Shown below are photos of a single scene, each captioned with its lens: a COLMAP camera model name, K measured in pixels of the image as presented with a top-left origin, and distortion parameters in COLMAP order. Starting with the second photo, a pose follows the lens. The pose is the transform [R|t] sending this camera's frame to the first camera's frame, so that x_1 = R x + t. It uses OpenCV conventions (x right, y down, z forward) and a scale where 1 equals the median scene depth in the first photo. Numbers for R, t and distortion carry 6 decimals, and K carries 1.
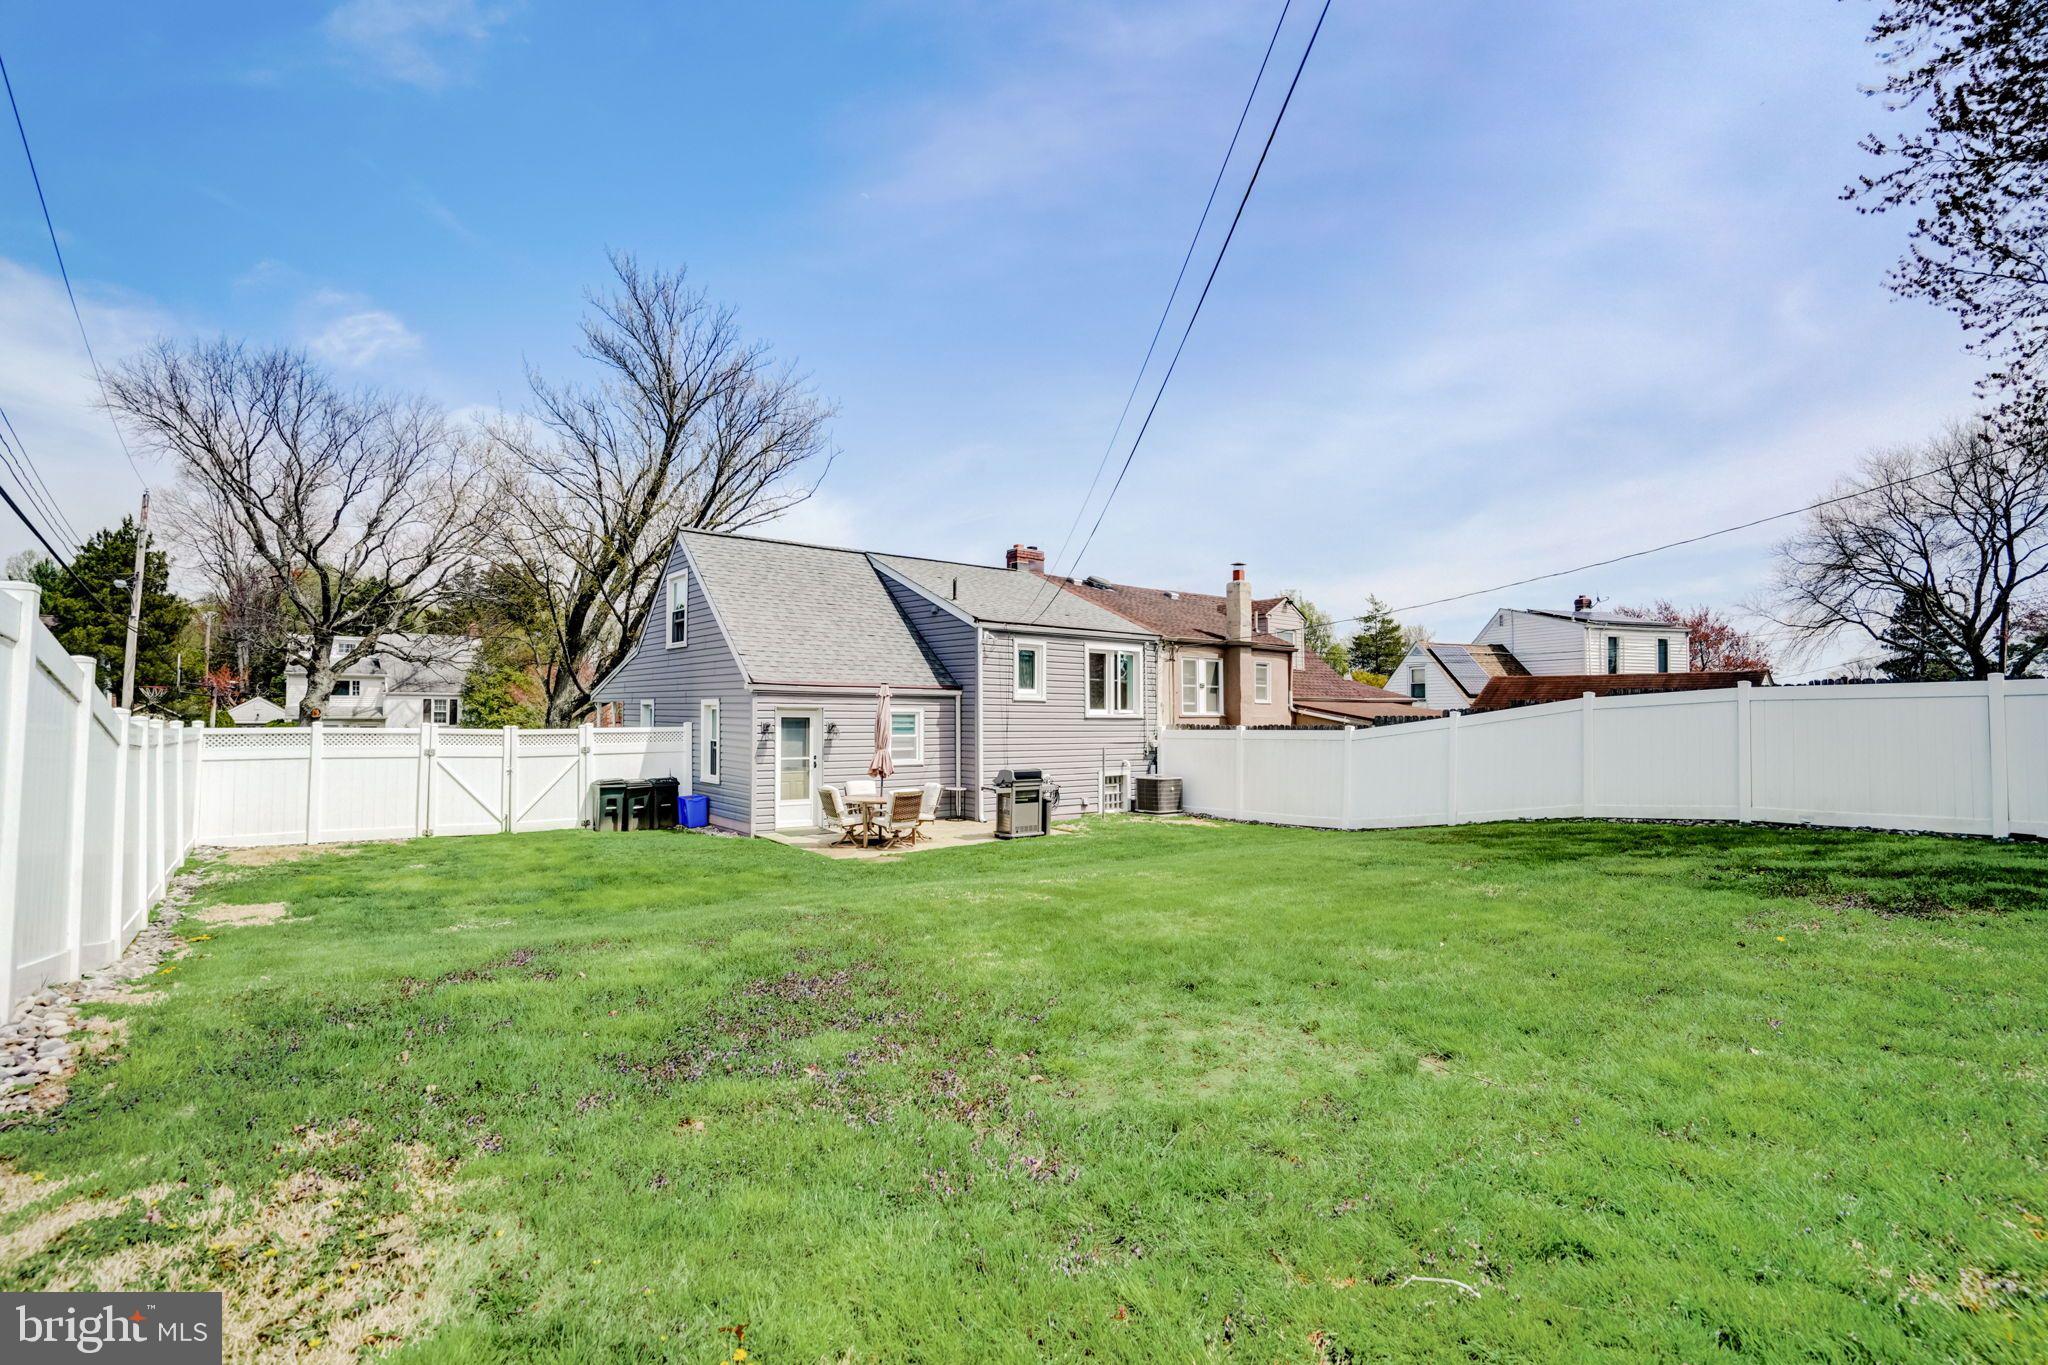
lens RADIAL K [[972.3, 0, 1013.1], [0, 972.3, 679.2], [0, 0, 1]] dist [0.000916, 0.000060]
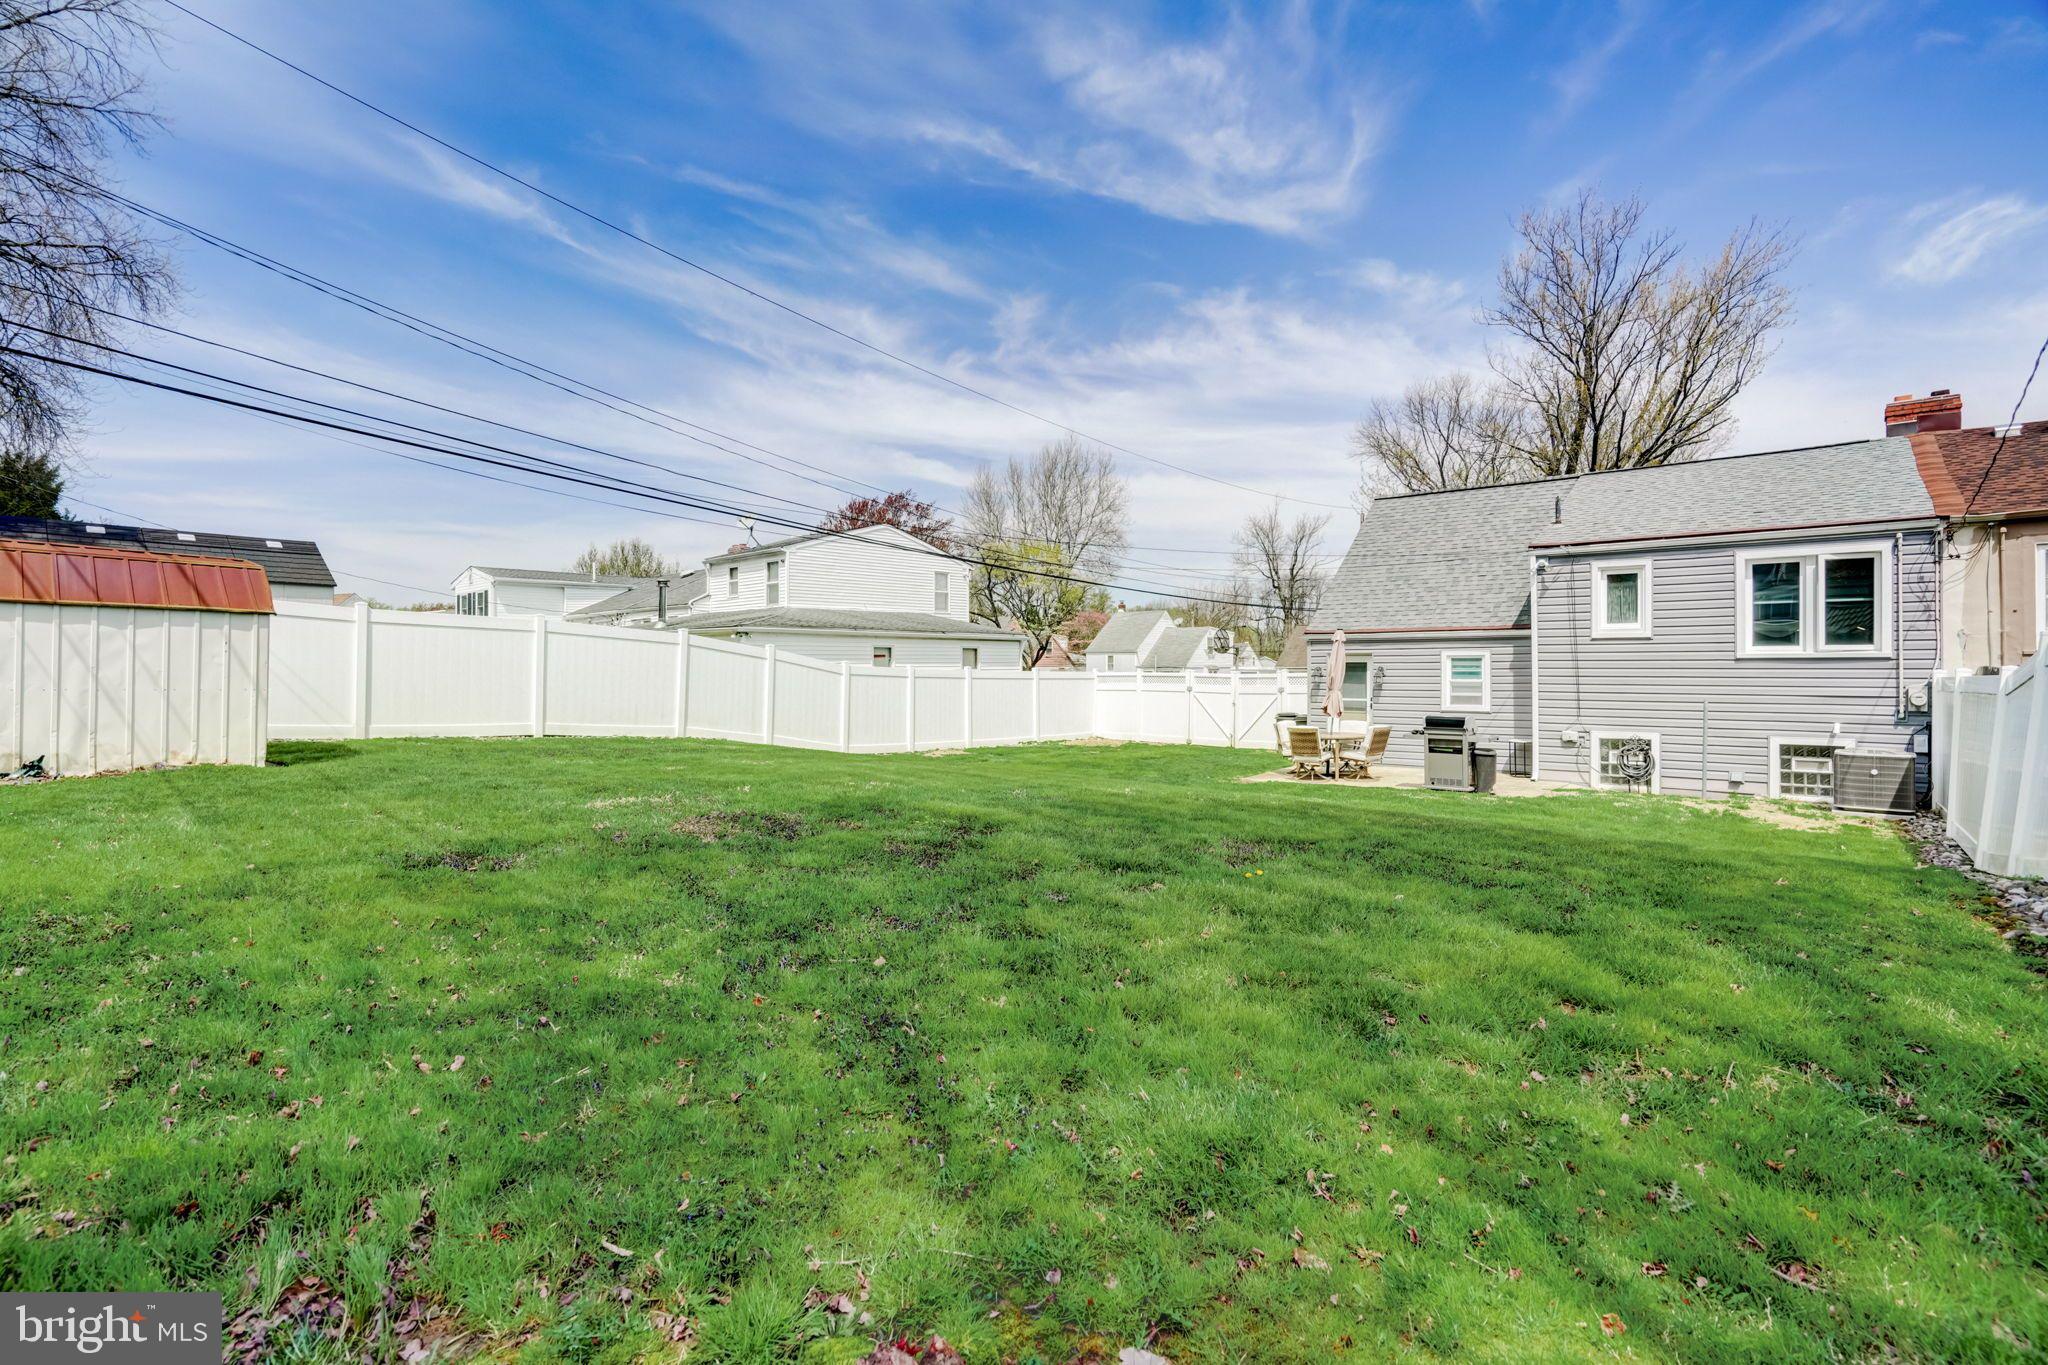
lens RADIAL K [[972.3, 0, 1013.1], [0, 972.3, 679.2], [0, 0, 1]] dist [0.000916, 0.000060]
pose [[0.217316, 0.004113, -0.976093, 0.703039], [0.041936, 0.999028, 0.013546, 0.025256], [0.975200, -0.043878, 0.216932, 0.361443]]
